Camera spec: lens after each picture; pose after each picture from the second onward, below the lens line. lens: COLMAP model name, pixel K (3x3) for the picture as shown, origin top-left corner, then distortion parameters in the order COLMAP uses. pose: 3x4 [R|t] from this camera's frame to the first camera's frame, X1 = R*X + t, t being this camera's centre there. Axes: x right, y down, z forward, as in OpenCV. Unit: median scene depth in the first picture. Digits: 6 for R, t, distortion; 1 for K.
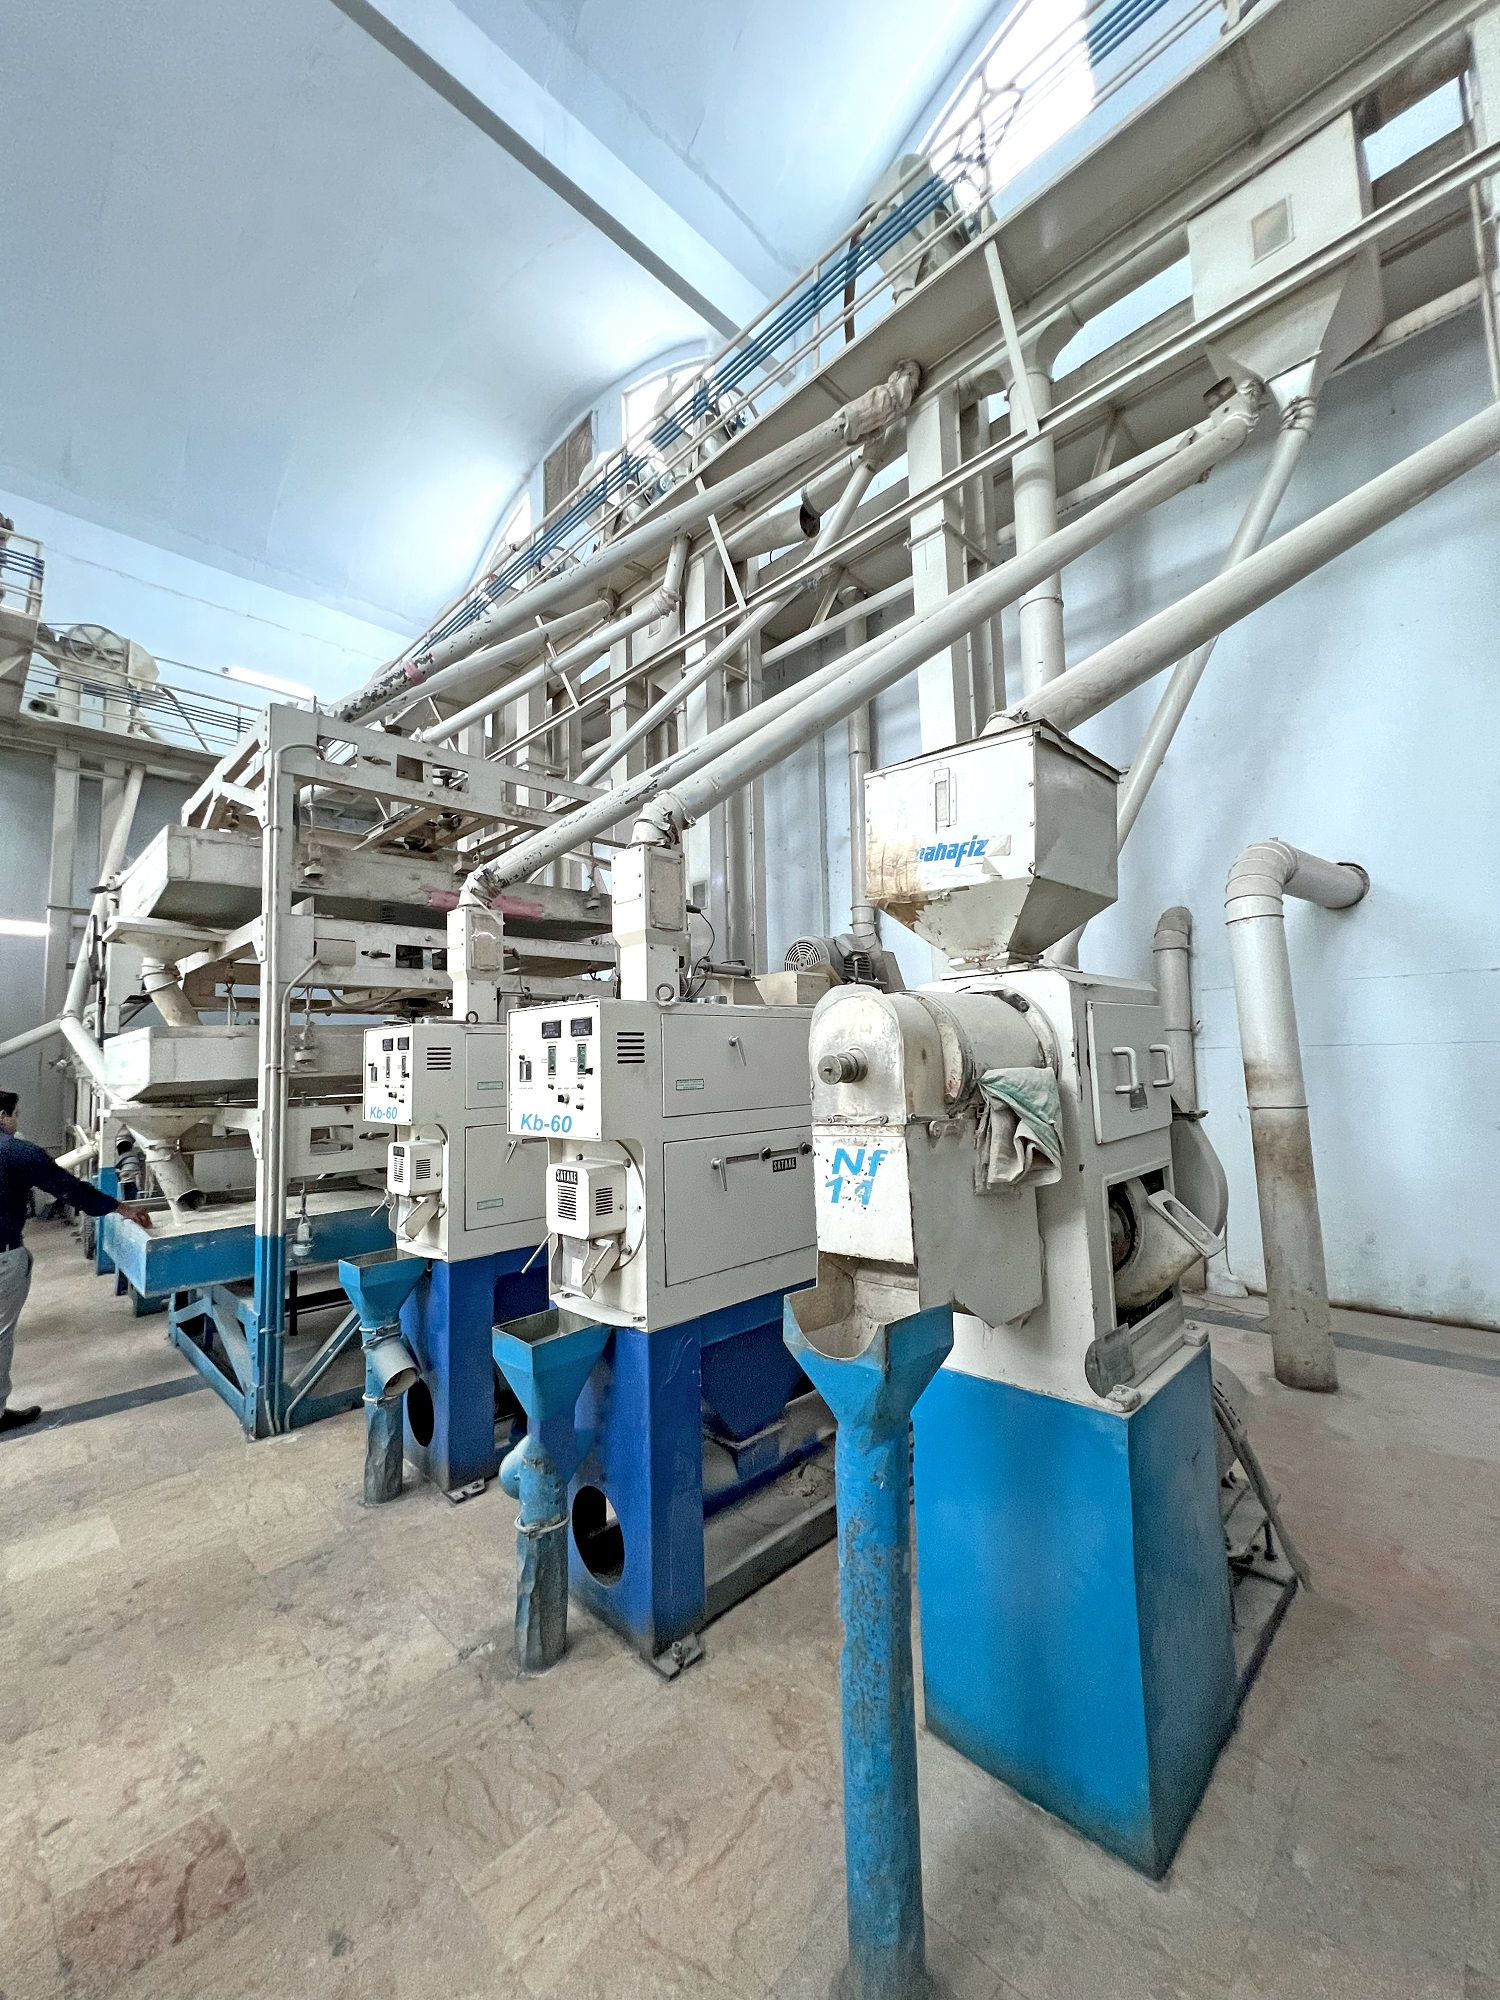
lens RADIAL K [[803.9, 0, 747.3], [0, 803.9, 1003.0], [0, 0, 1]] dist [-0.024937, 0.000001]
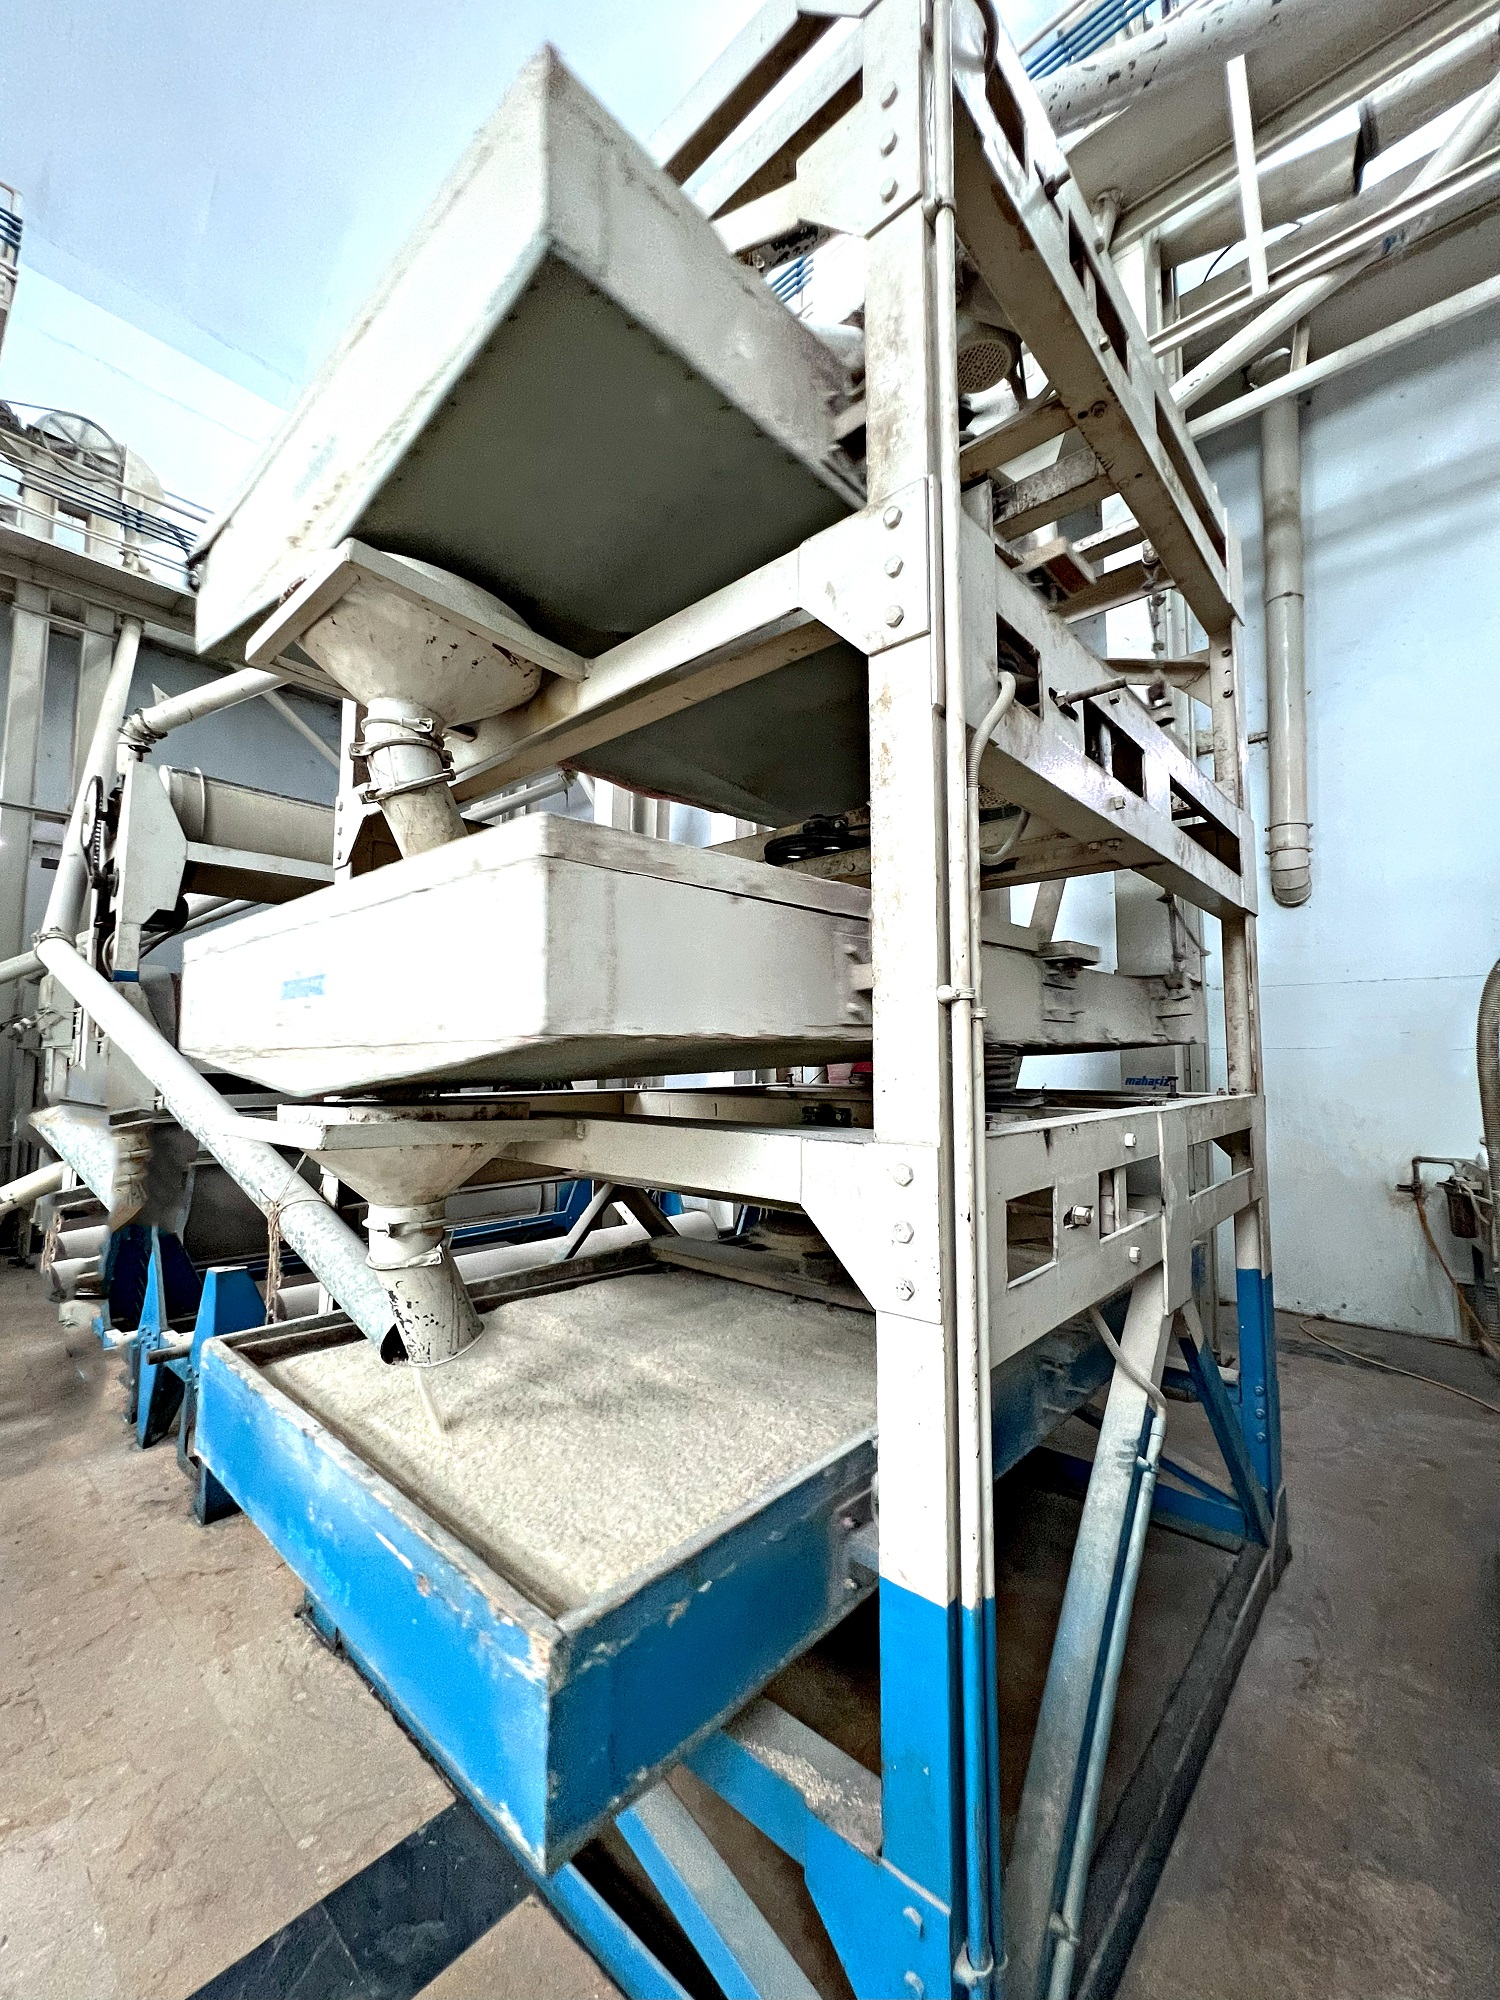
lens RADIAL K [[805.2, 0, 753.8], [0, 805.2, 997.8], [0, 0, 1]] dist [-0.002178, -0.000347]
pose [[0.998388, 0.034333, 0.045194, -0.221228], [-0.034854, 0.999334, 0.010800, 0.024026], [-0.044793, -0.012357, 0.998920, 0.227190]]
